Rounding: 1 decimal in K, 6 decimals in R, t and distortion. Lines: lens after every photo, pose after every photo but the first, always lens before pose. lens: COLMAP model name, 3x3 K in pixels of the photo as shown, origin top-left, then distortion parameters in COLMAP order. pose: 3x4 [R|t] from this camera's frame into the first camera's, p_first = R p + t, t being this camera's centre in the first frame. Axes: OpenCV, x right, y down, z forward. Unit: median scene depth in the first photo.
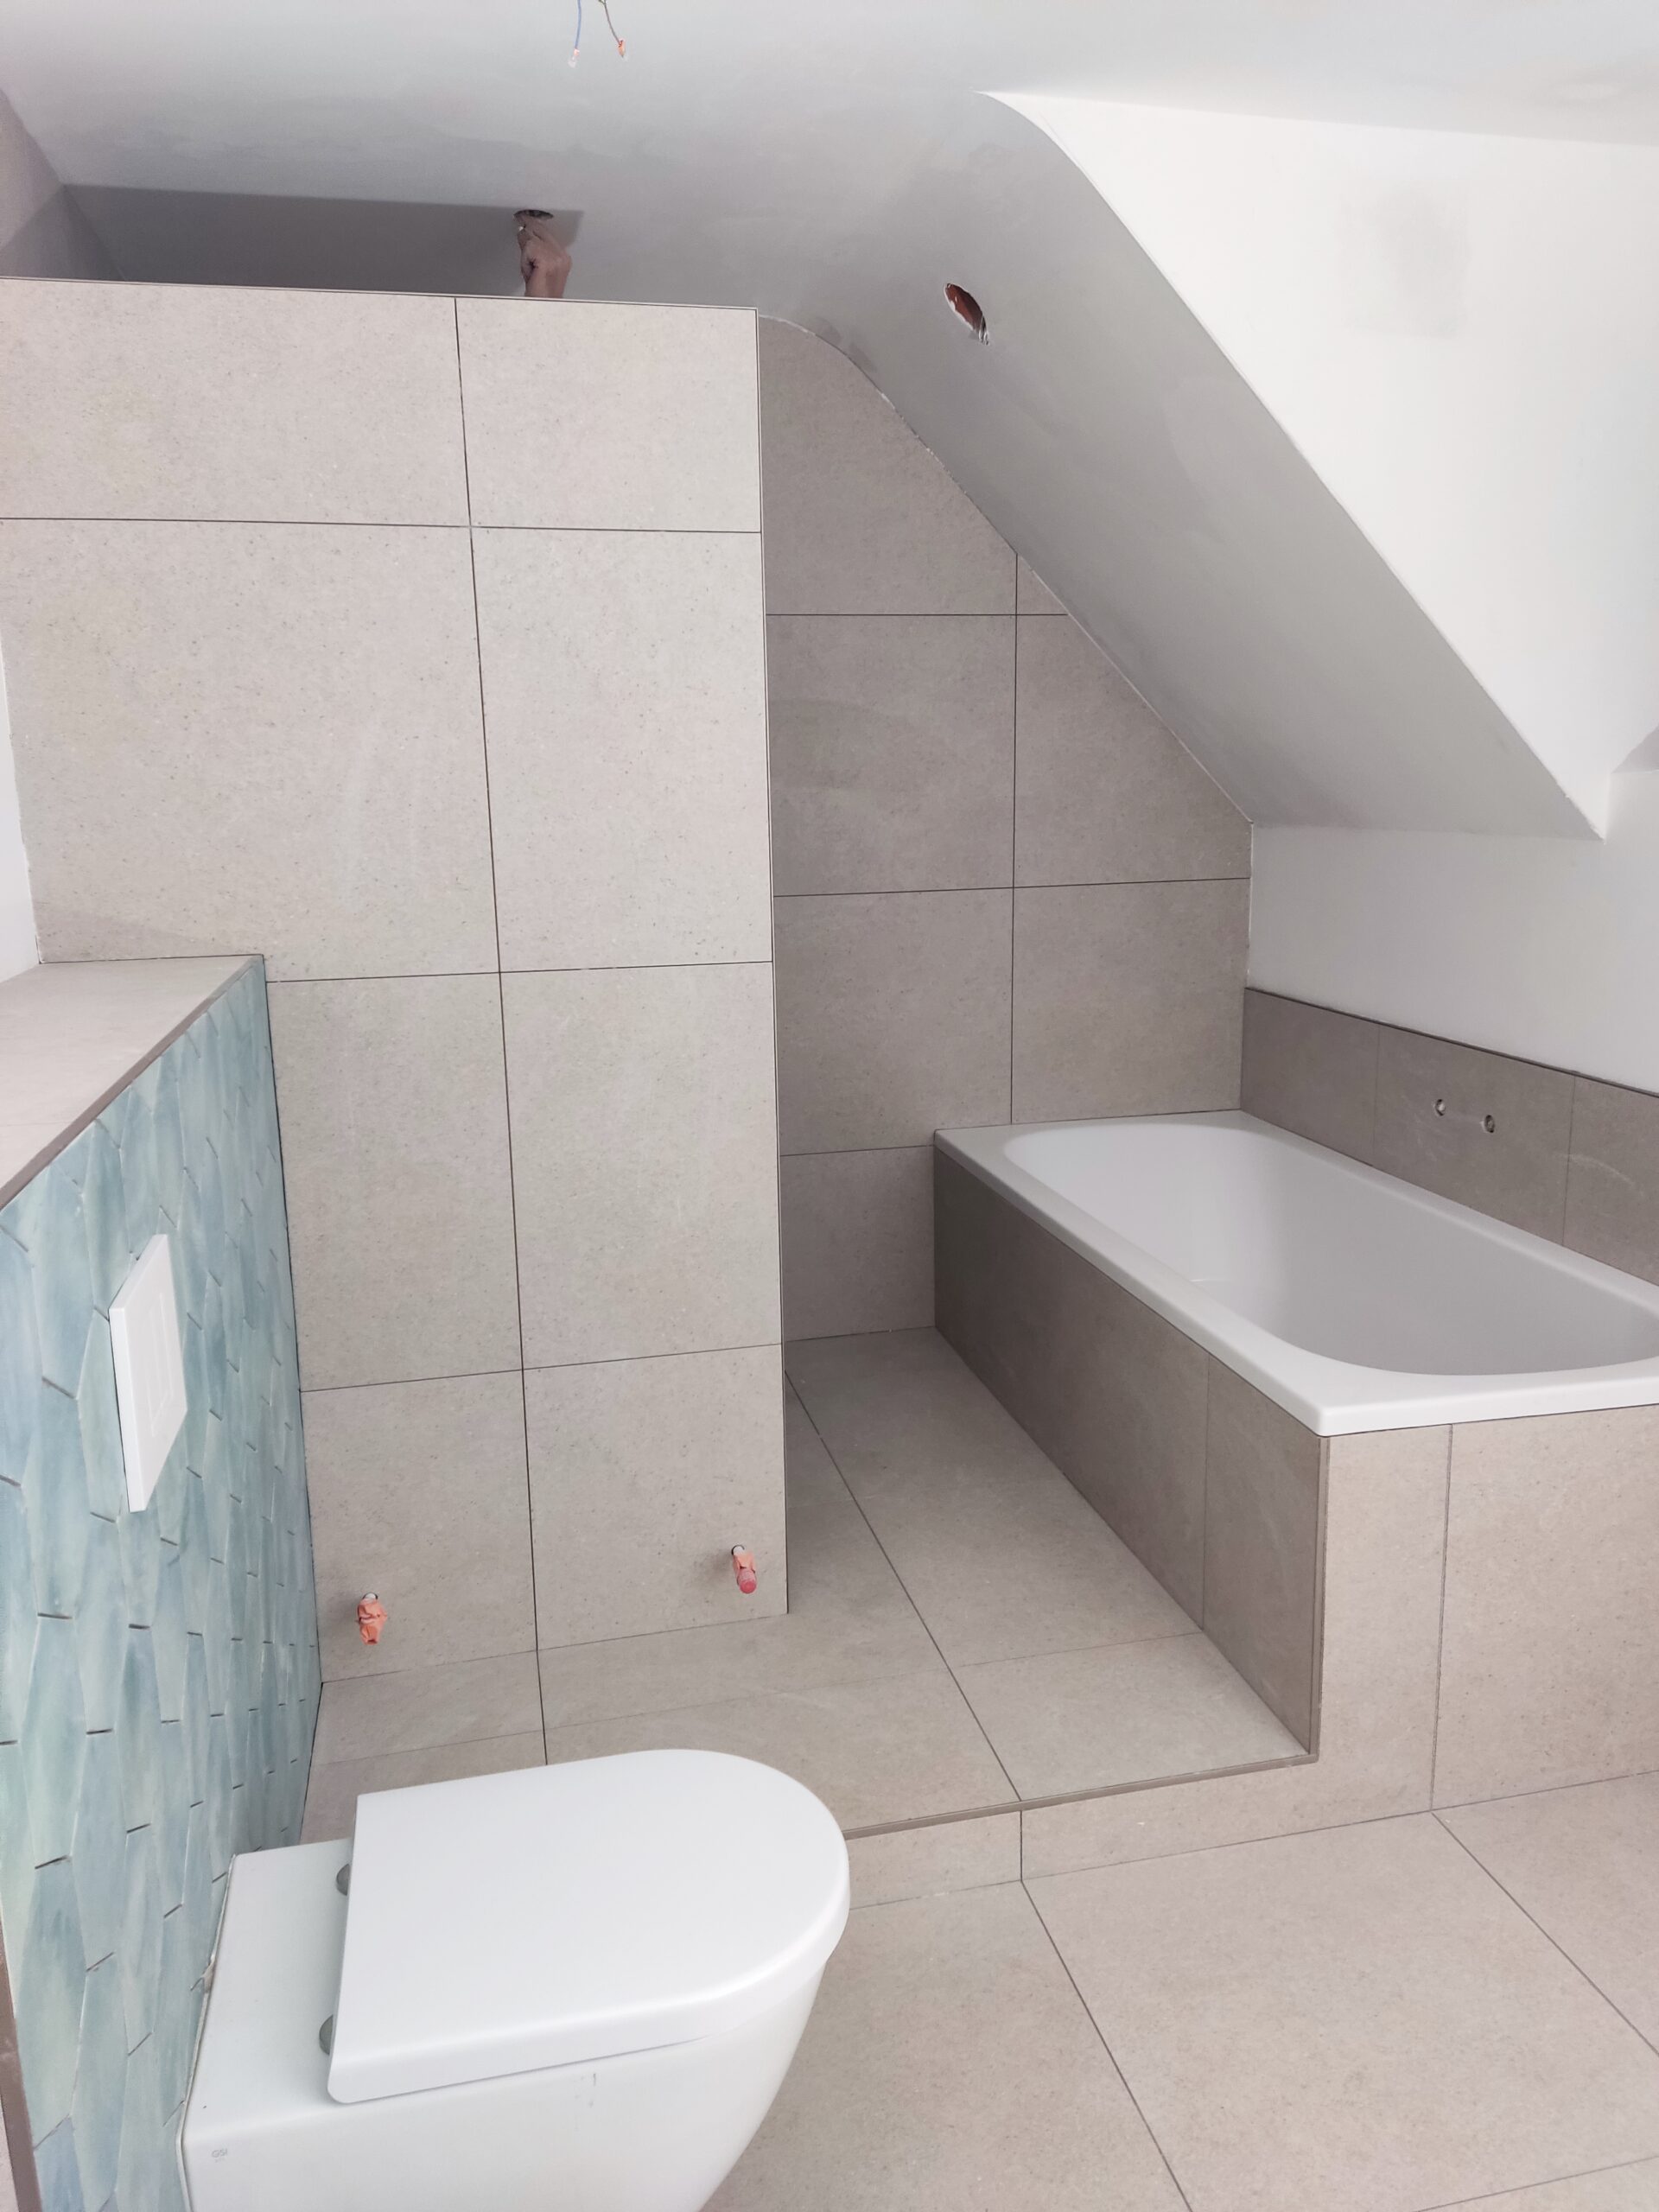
lens RADIAL K [[1641.5, 0, 829.5], [0, 1641.5, 1106.0], [0, 0, 1]] dist [0.129873, -0.186027]
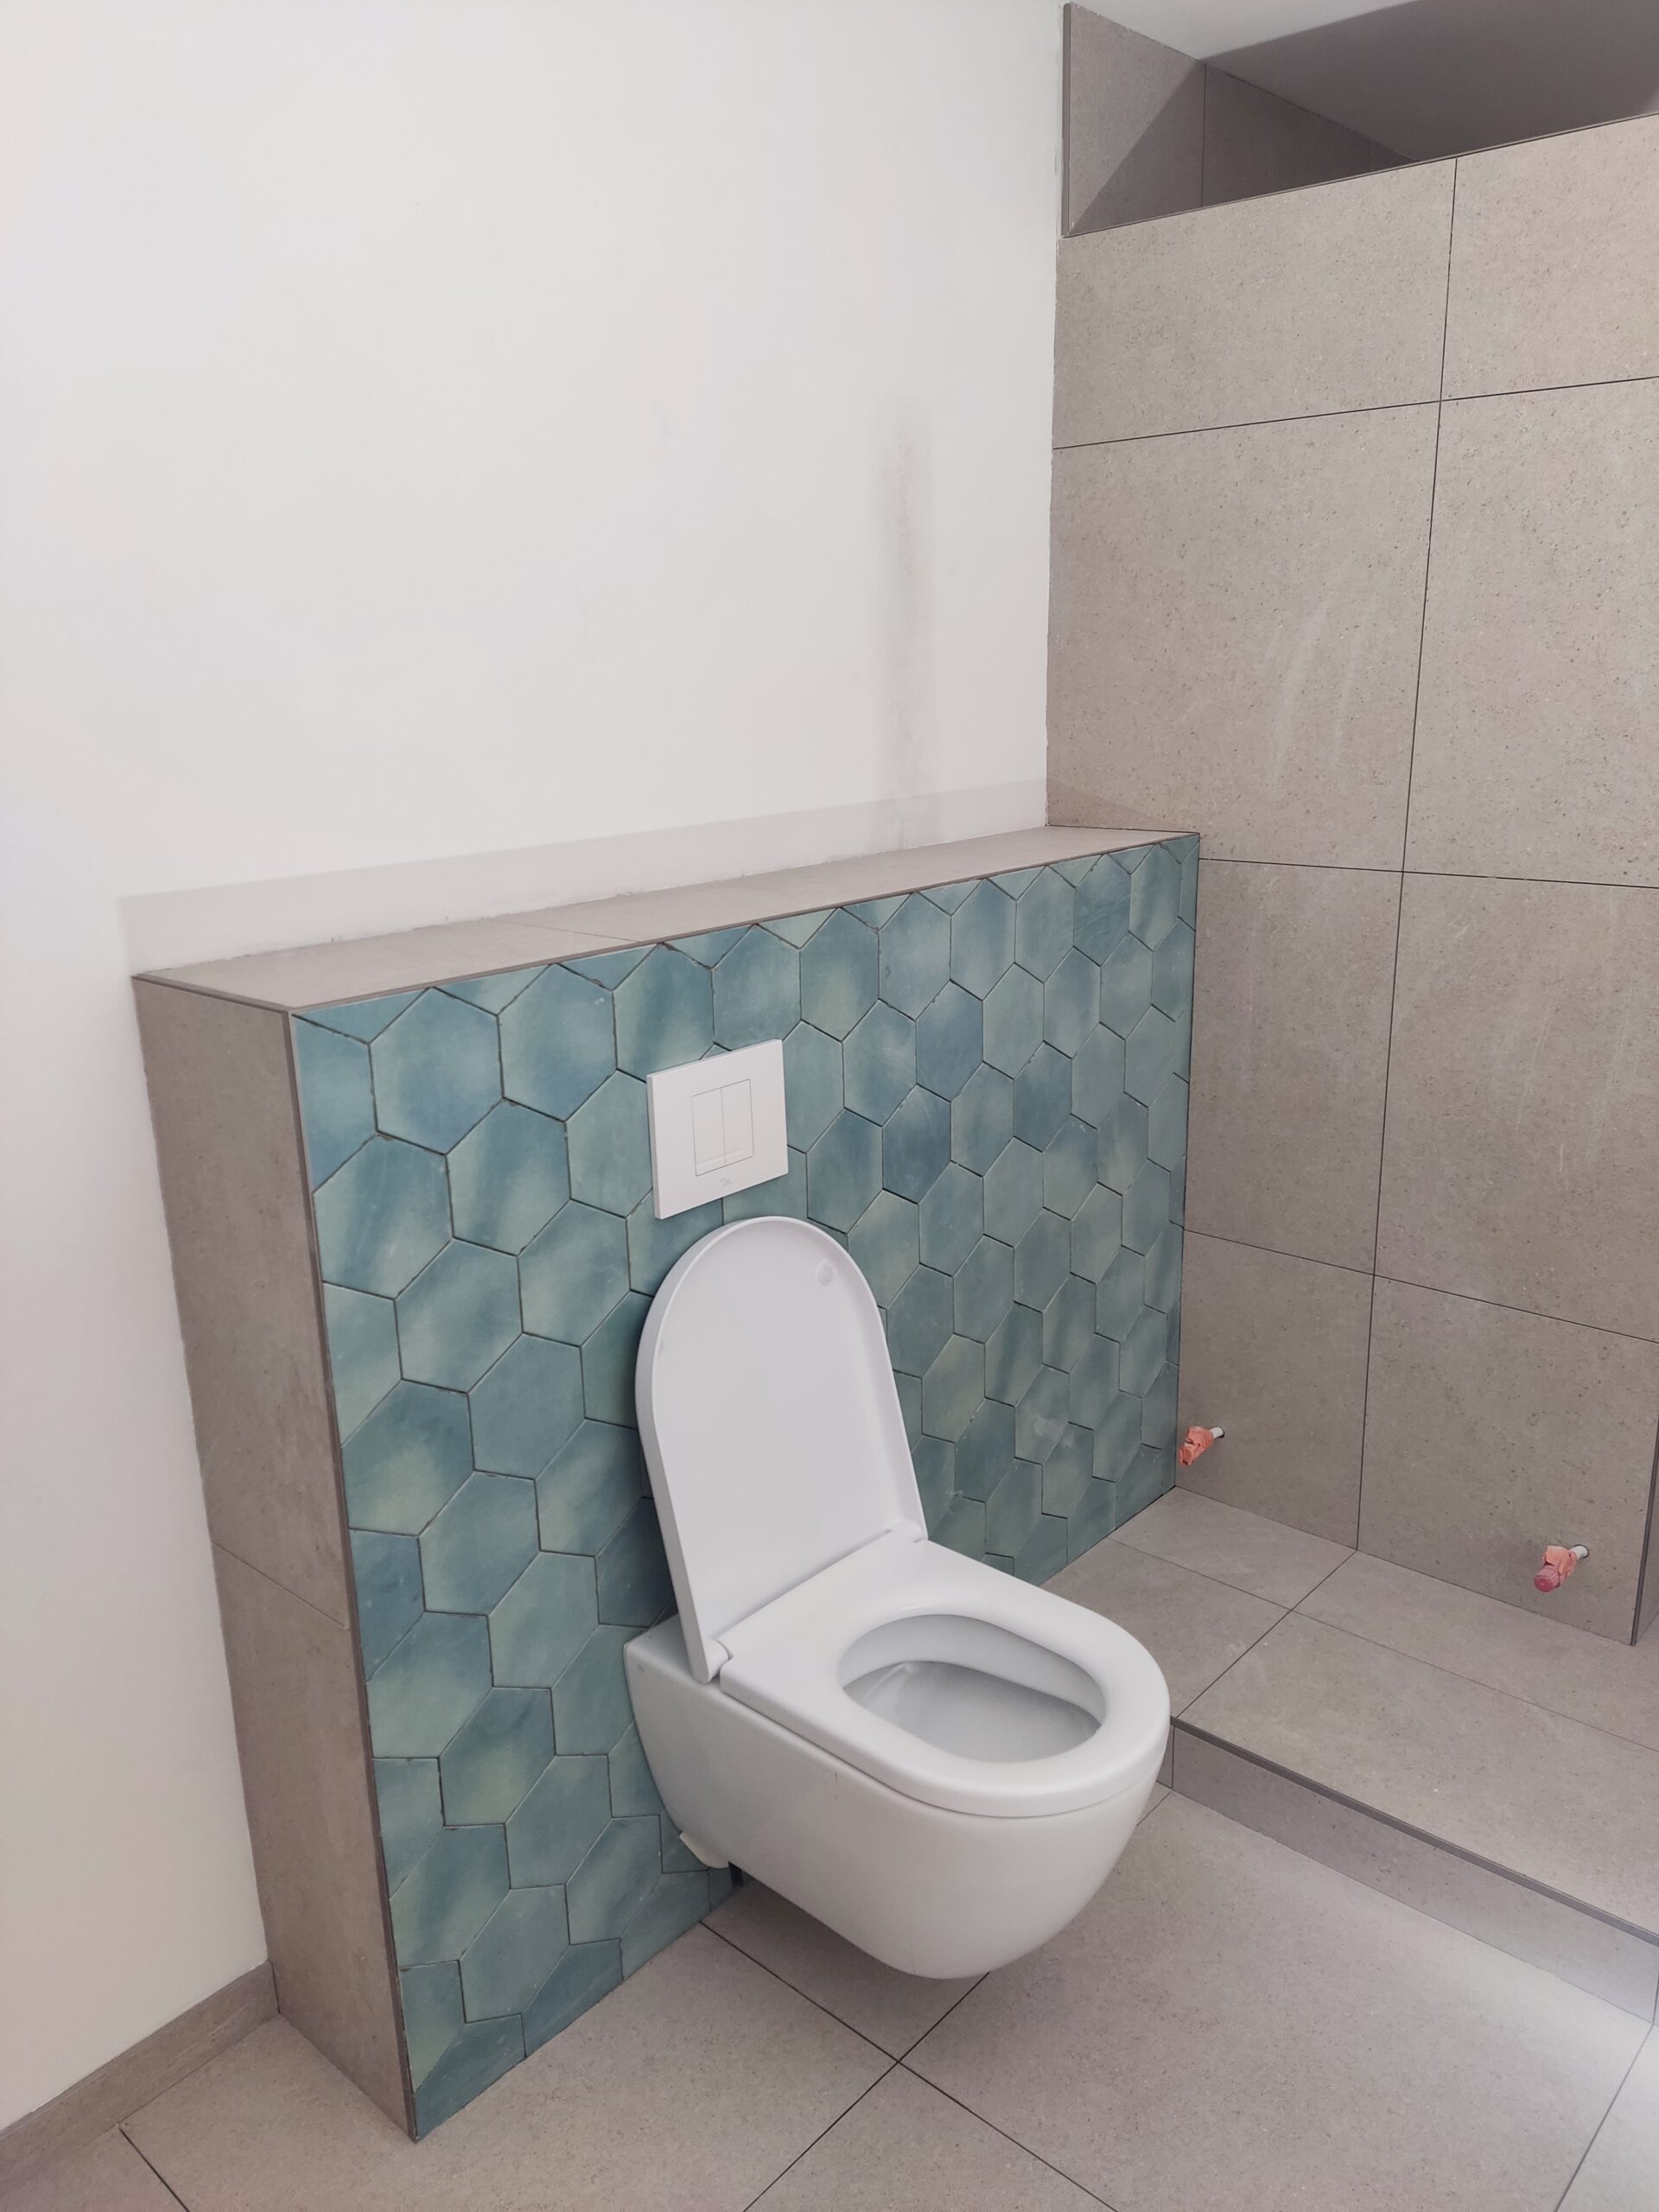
lens RADIAL K [[1636.7, 0, 822.2], [0, 1636.7, 1102.7], [0, 0, 1]] dist [0.134914, -0.187442]
pose [[0.577437, 0.222134, -0.785635, 0.408431], [-0.150640, 0.974742, 0.164883, -0.059186], [0.802418, 0.023139, 0.596314, 0.150052]]
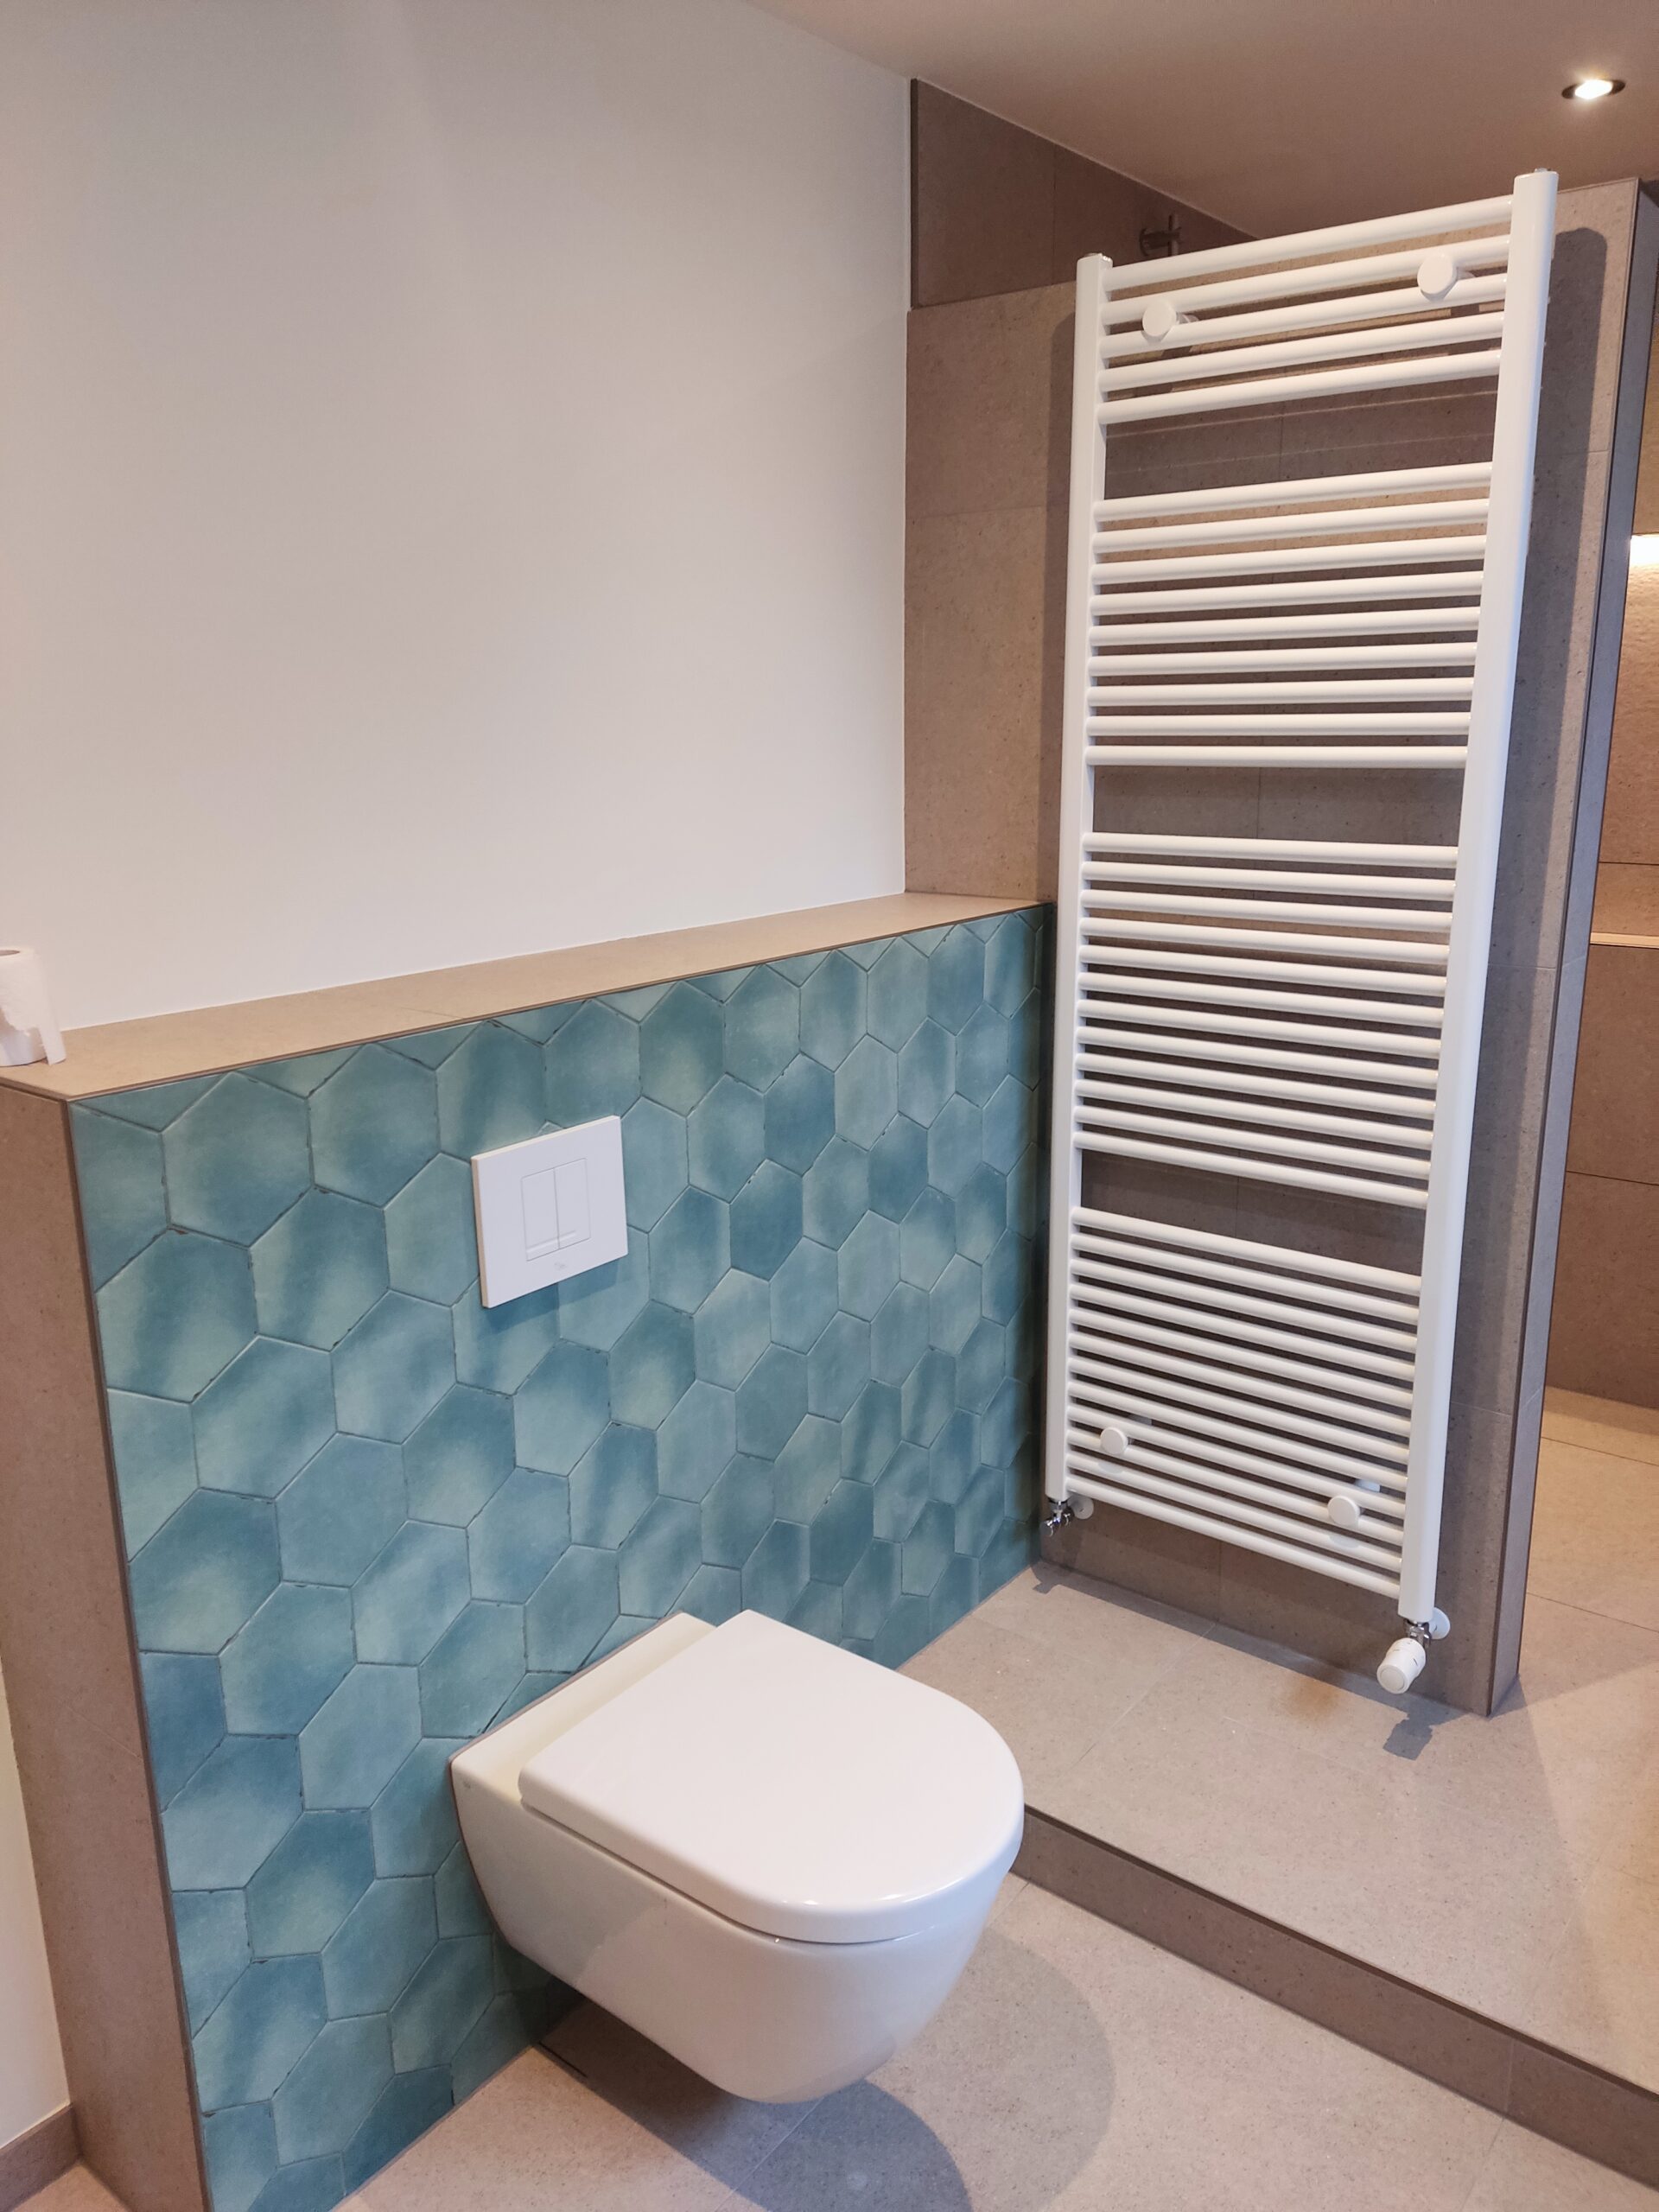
lens RADIAL K [[1636.7, 0, 822.2], [0, 1636.7, 1102.7], [0, 0, 1]] dist [0.134914, -0.187442]
pose [[0.627918, 0.198631, -0.752506, 0.403435], [-0.157004, 0.979334, 0.127495, -0.074930], [0.762279, 0.038090, 0.646127, 0.182485]]
